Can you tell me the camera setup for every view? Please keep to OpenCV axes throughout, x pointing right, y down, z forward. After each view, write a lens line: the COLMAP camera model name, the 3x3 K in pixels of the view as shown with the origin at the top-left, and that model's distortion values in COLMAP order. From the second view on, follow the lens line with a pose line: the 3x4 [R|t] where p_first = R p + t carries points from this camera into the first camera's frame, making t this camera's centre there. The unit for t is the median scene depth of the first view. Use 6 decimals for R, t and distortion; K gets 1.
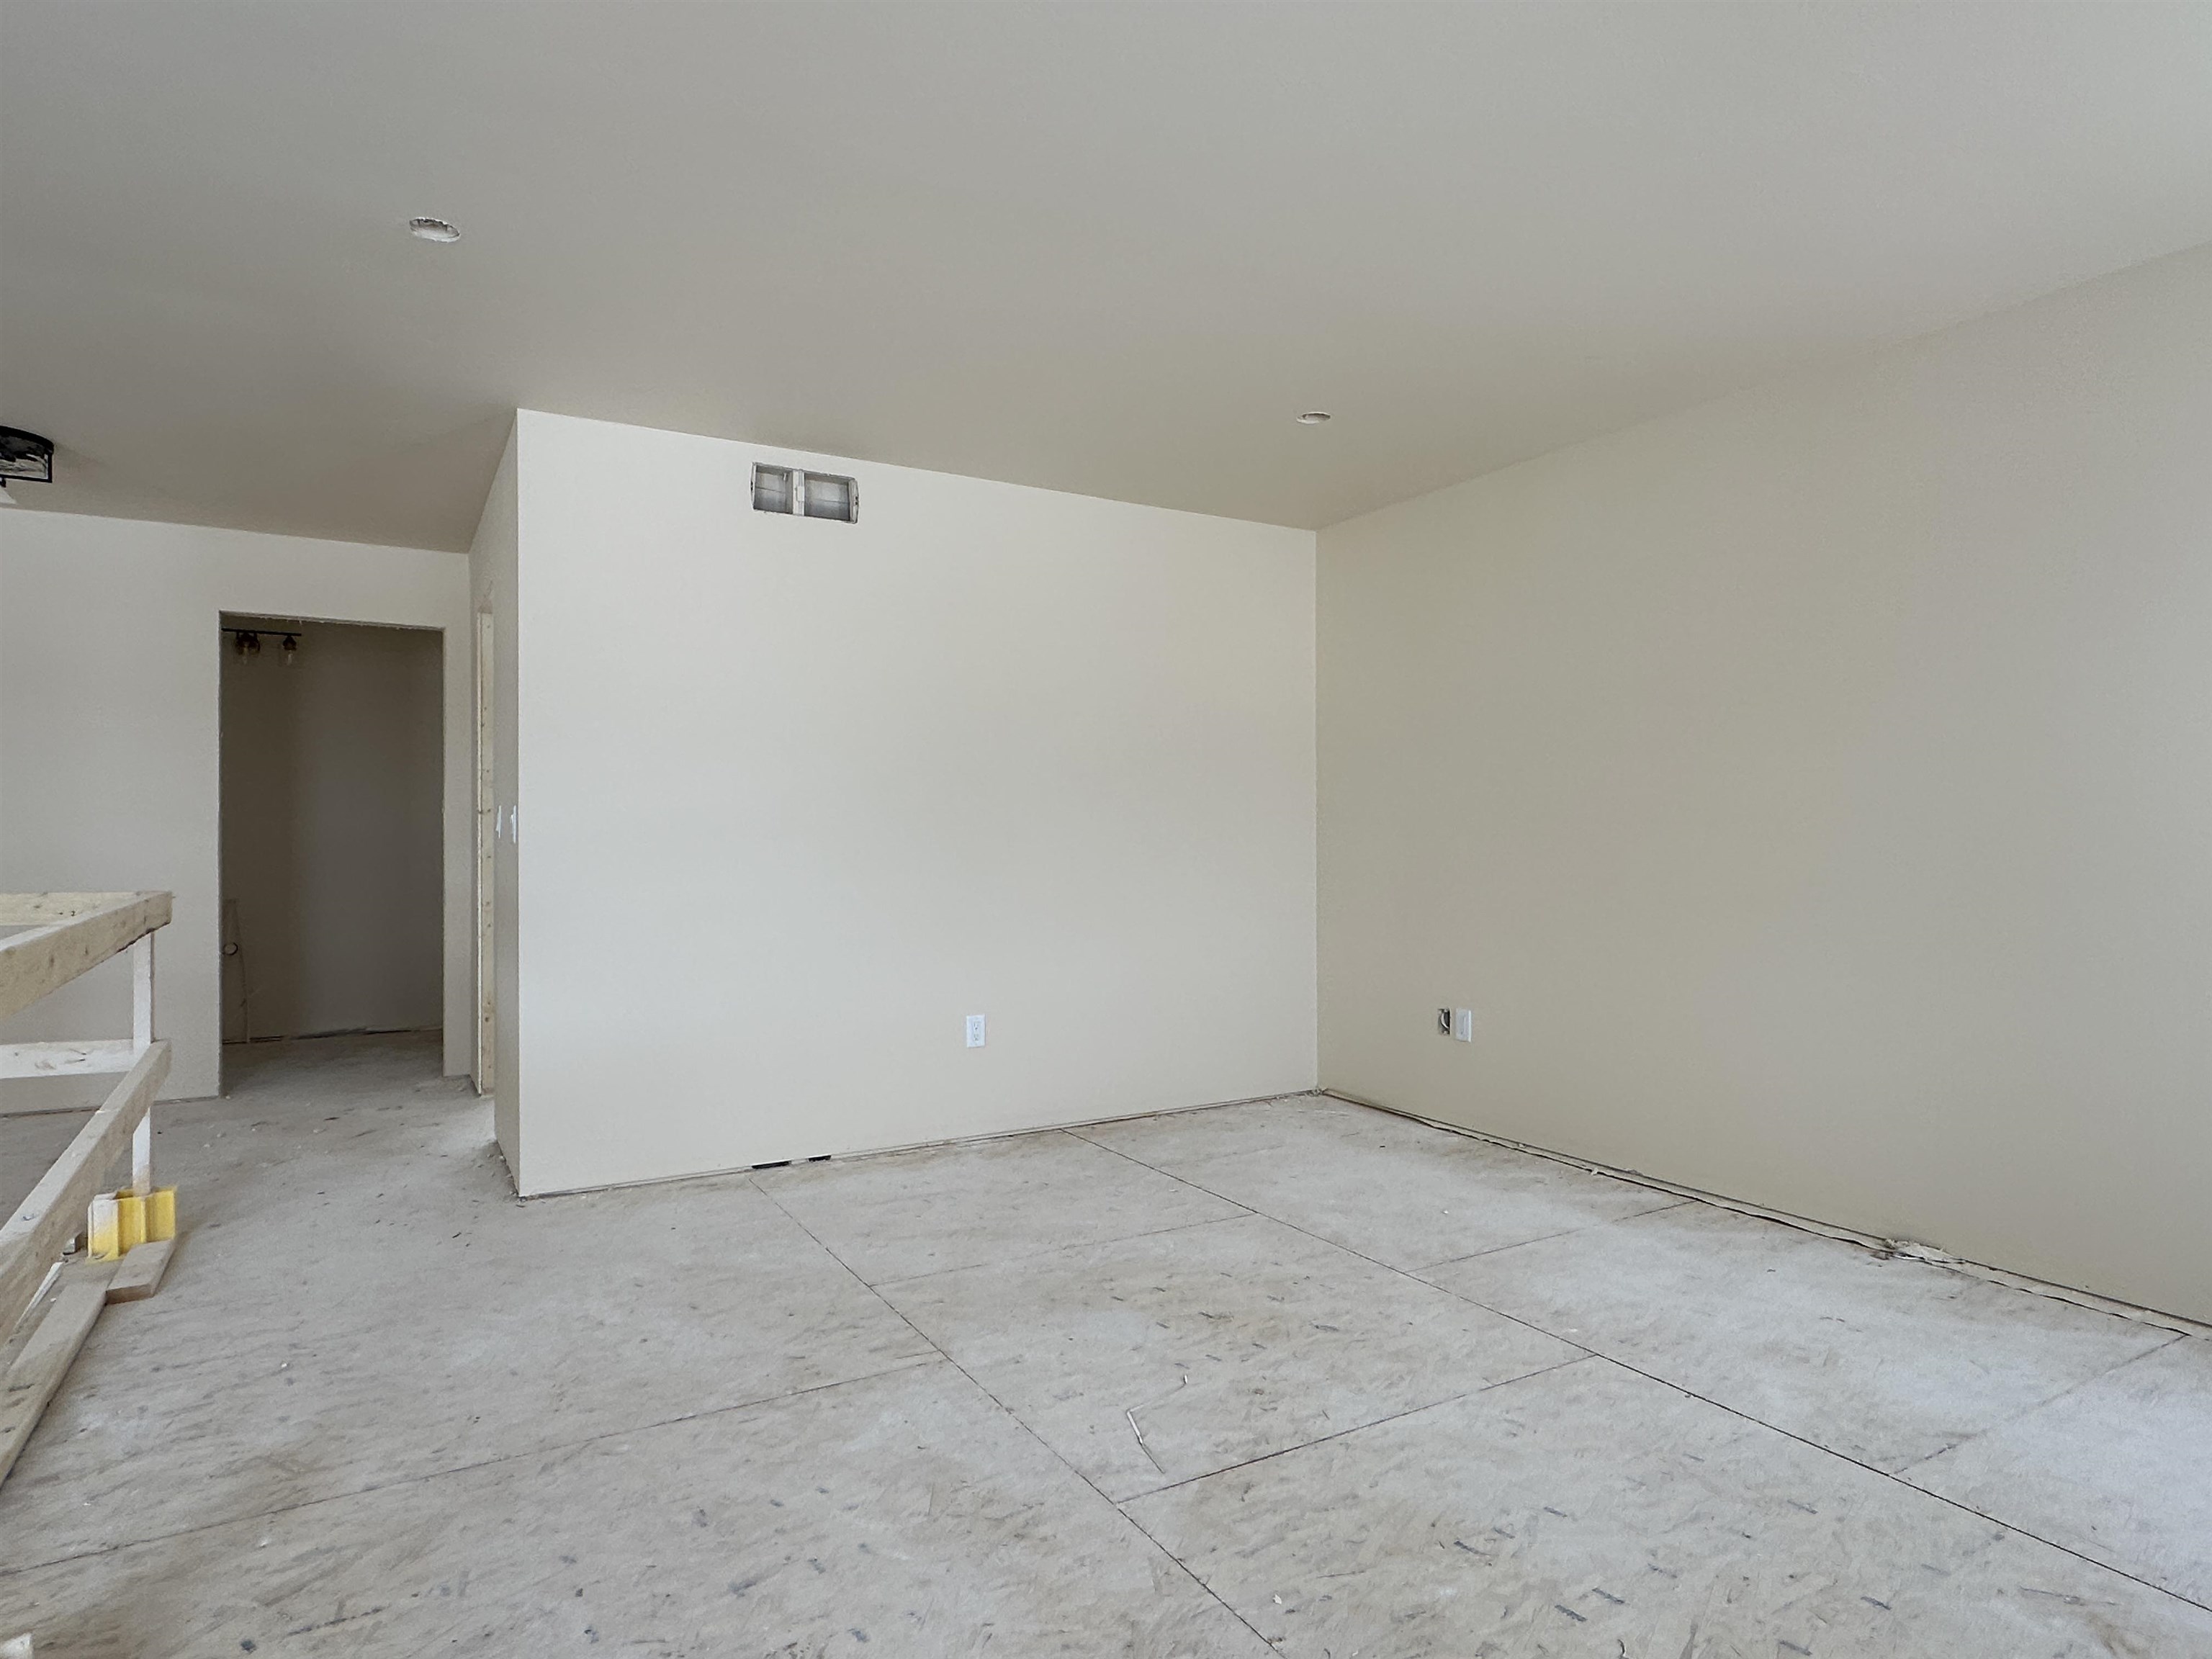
lens RADIAL K [[1260.6, 0, 1107.3], [0, 1260.6, 849.5], [0, 0, 1]] dist [-0.004092, 0.000625]
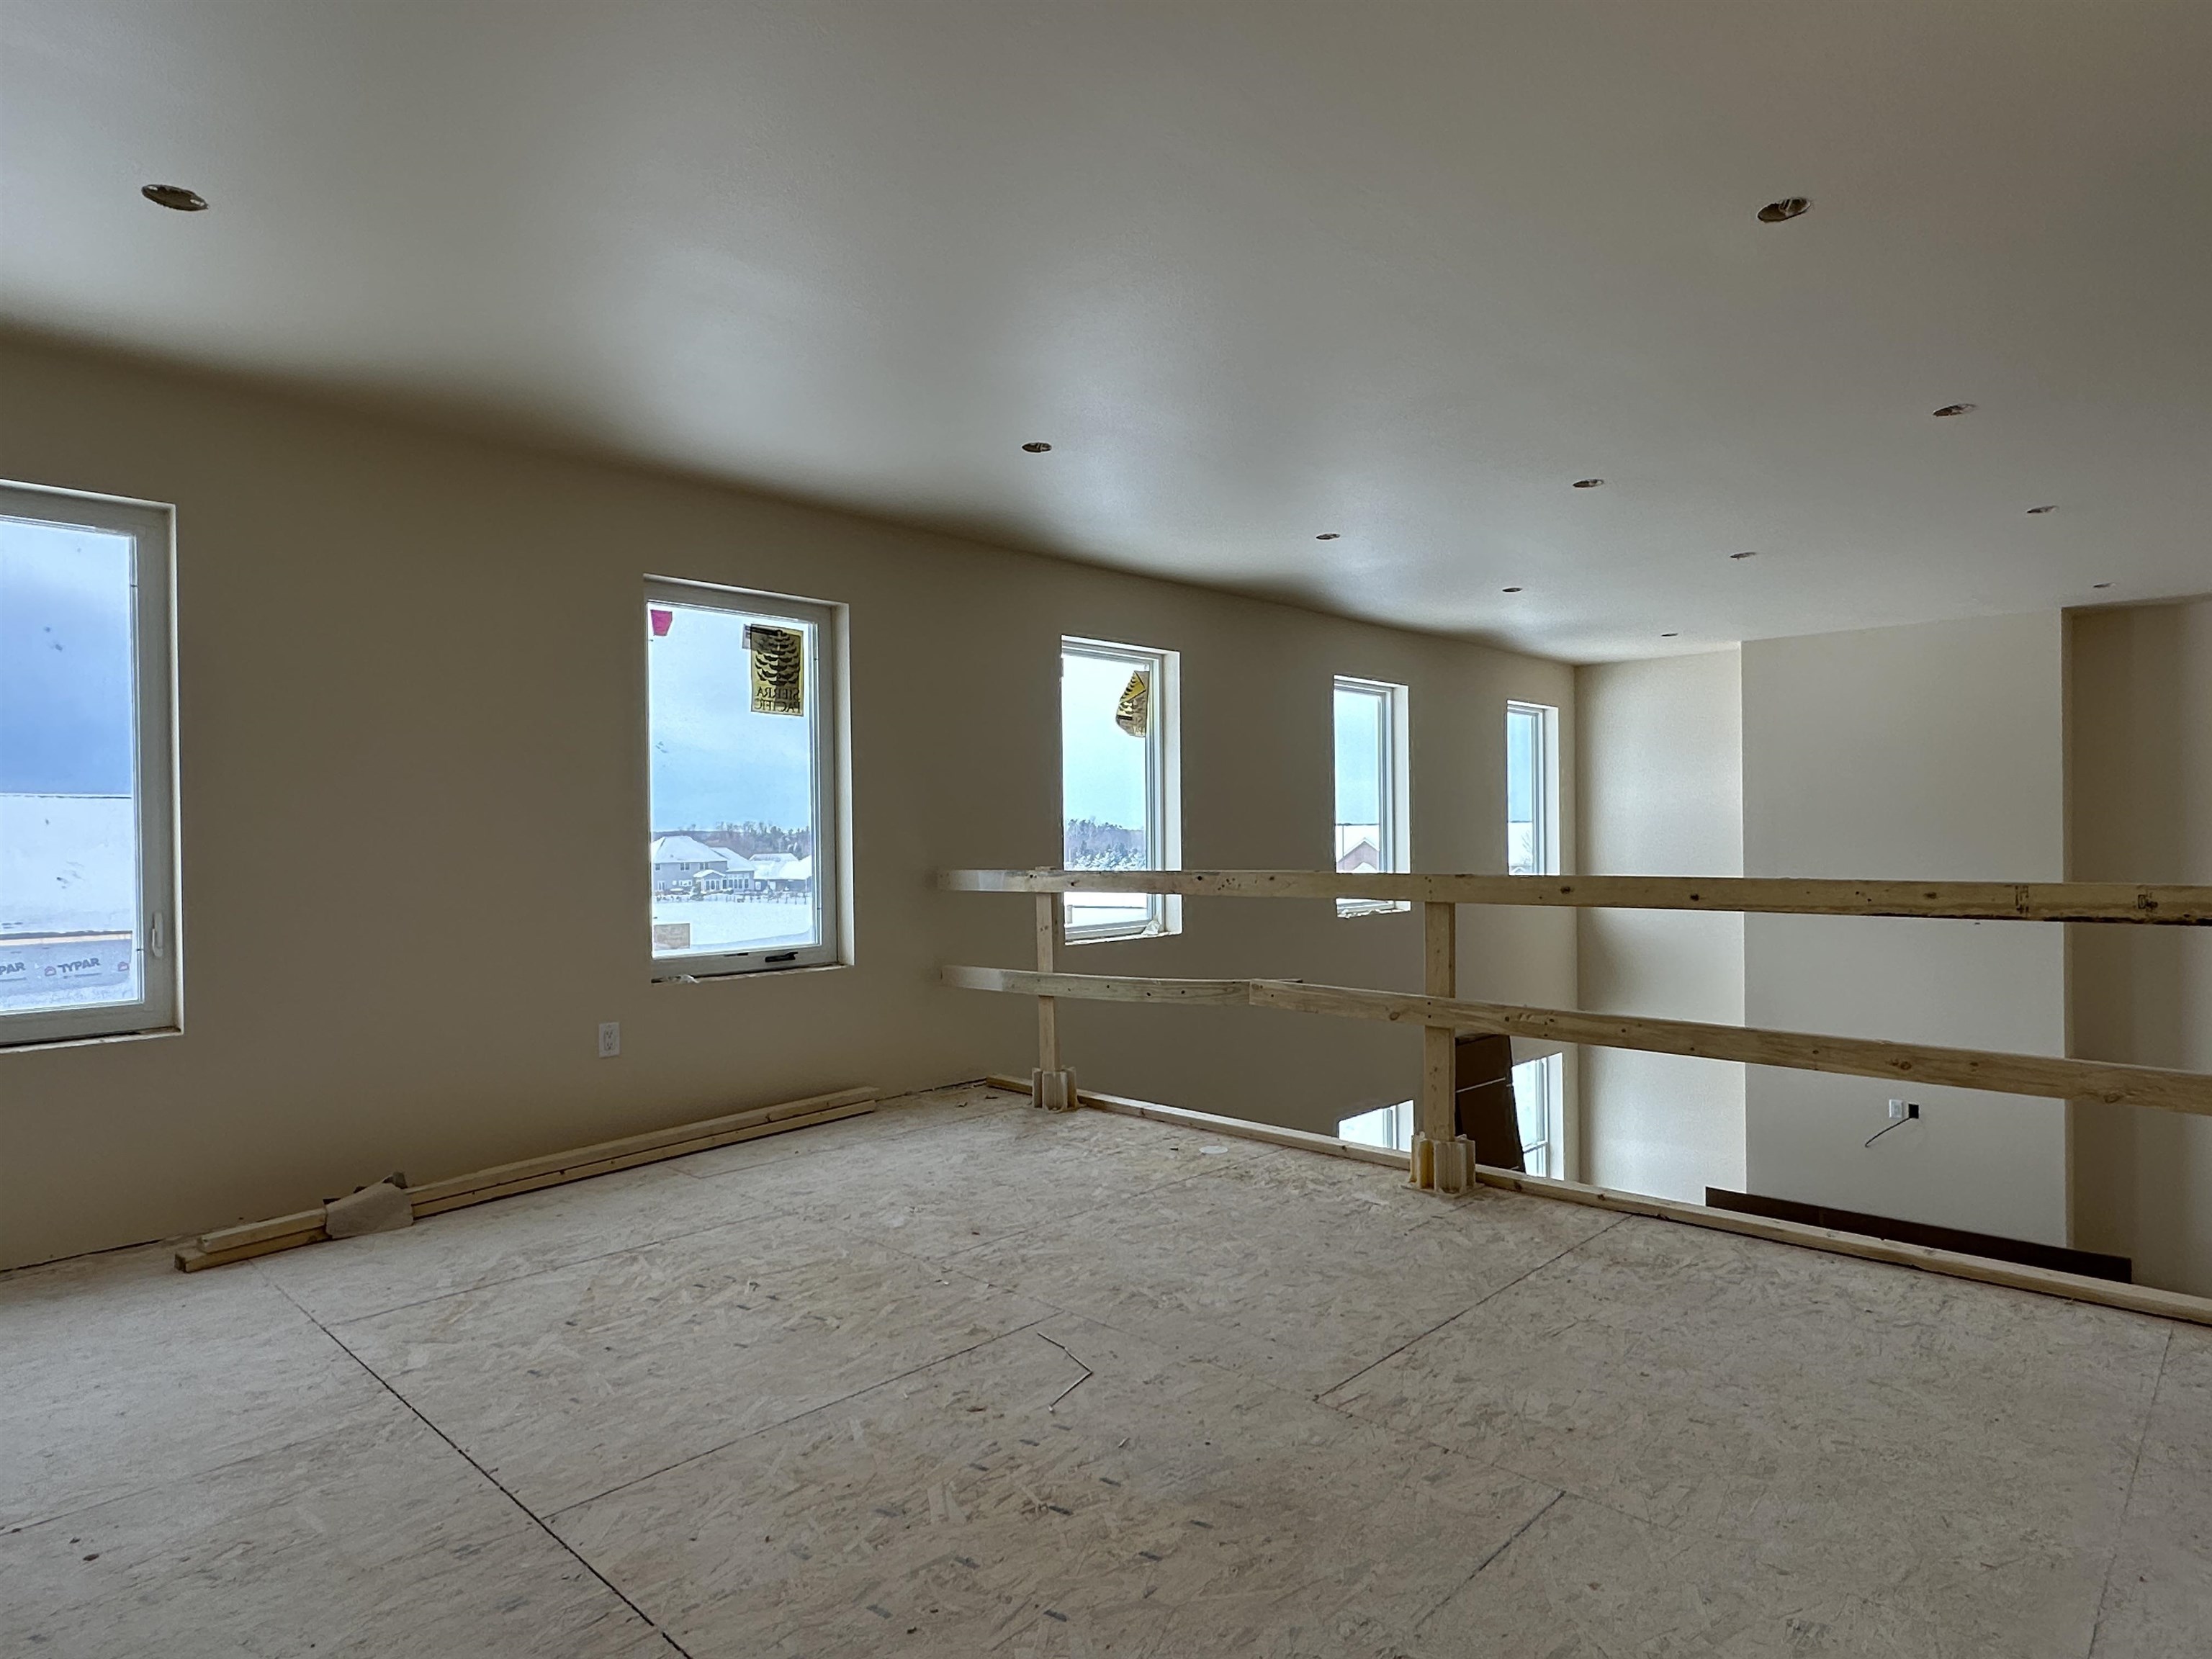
lens RADIAL K [[1260.6, 0, 1109.1], [0, 1260.6, 838.3], [0, 0, 1]] dist [-0.004092, 0.000625]
pose [[-0.960540, 0.015975, -0.277682, 0.265725], [0.012865, 0.999833, 0.013017, -0.017470], [0.277843, 0.008931, -0.960585, 1.847585]]
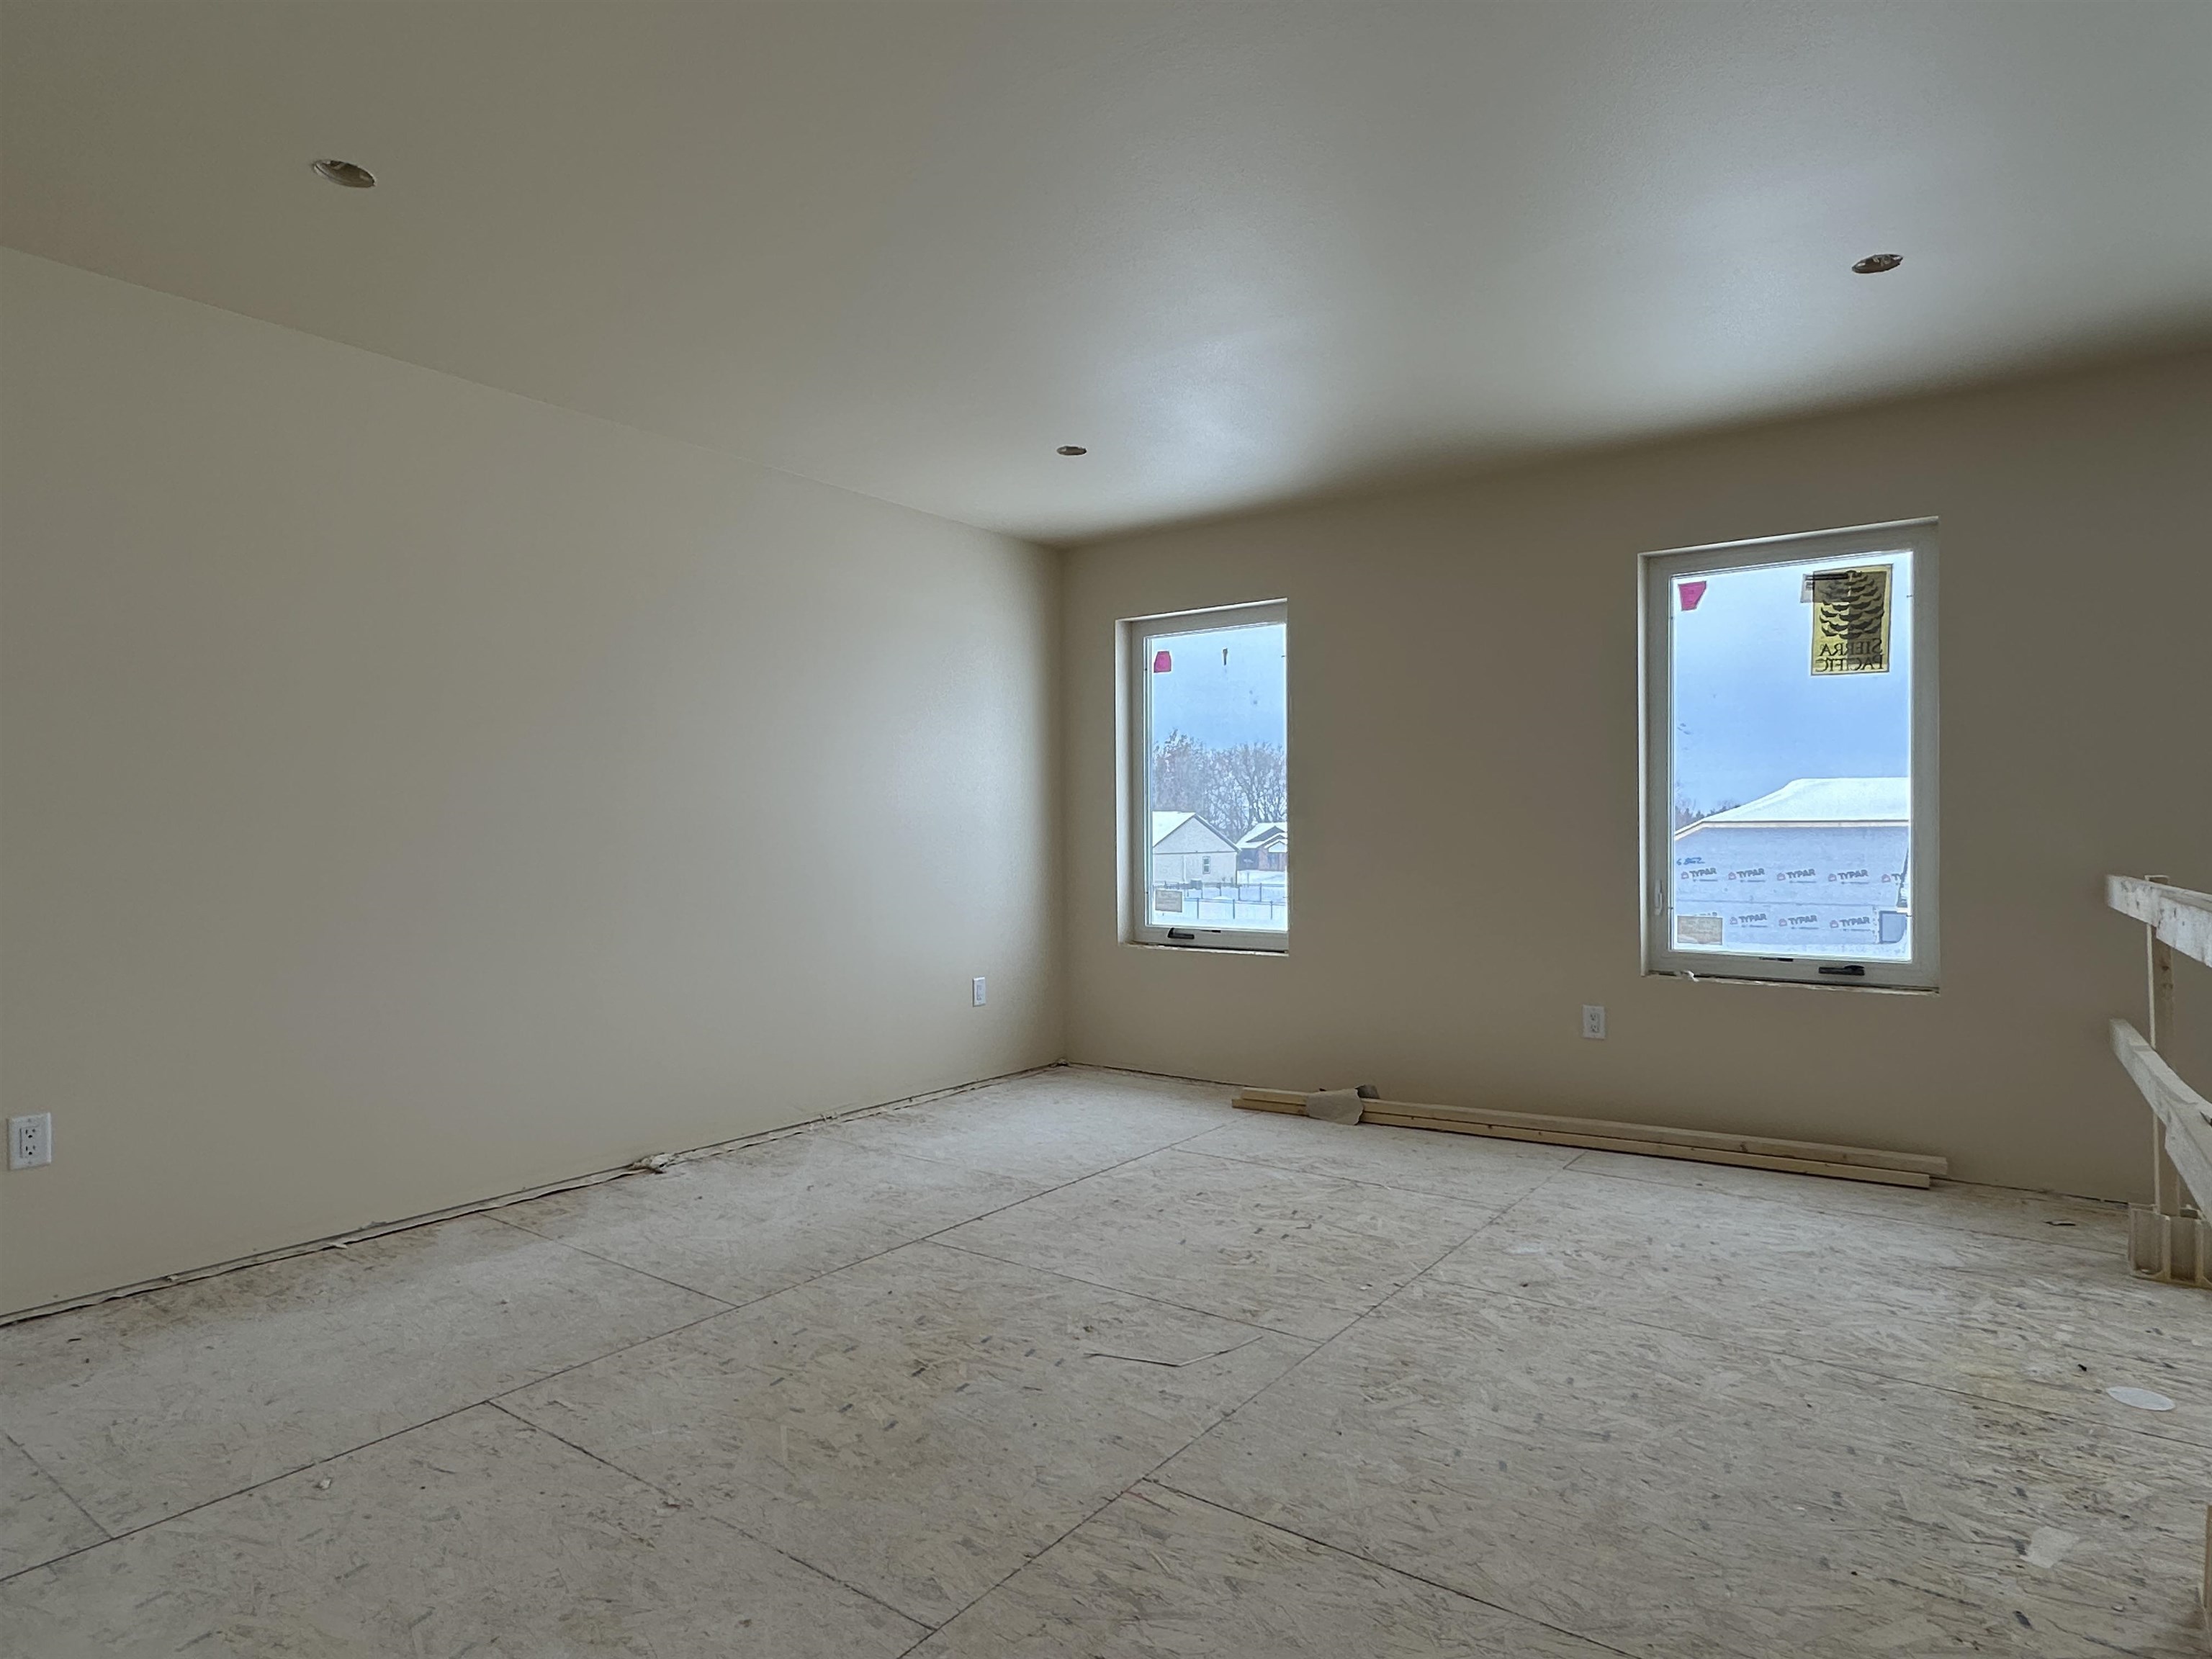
lens RADIAL K [[1260.6, 0, 1101.0], [0, 1260.6, 831.3], [0, 0, 1]] dist [-0.004092, 0.000625]
pose [[-0.395218, 0.004743, 0.918575, -0.856467], [0.014601, 0.999893, 0.001119, -0.007082], [-0.918471, 0.013854, -0.395244, 1.345136]]
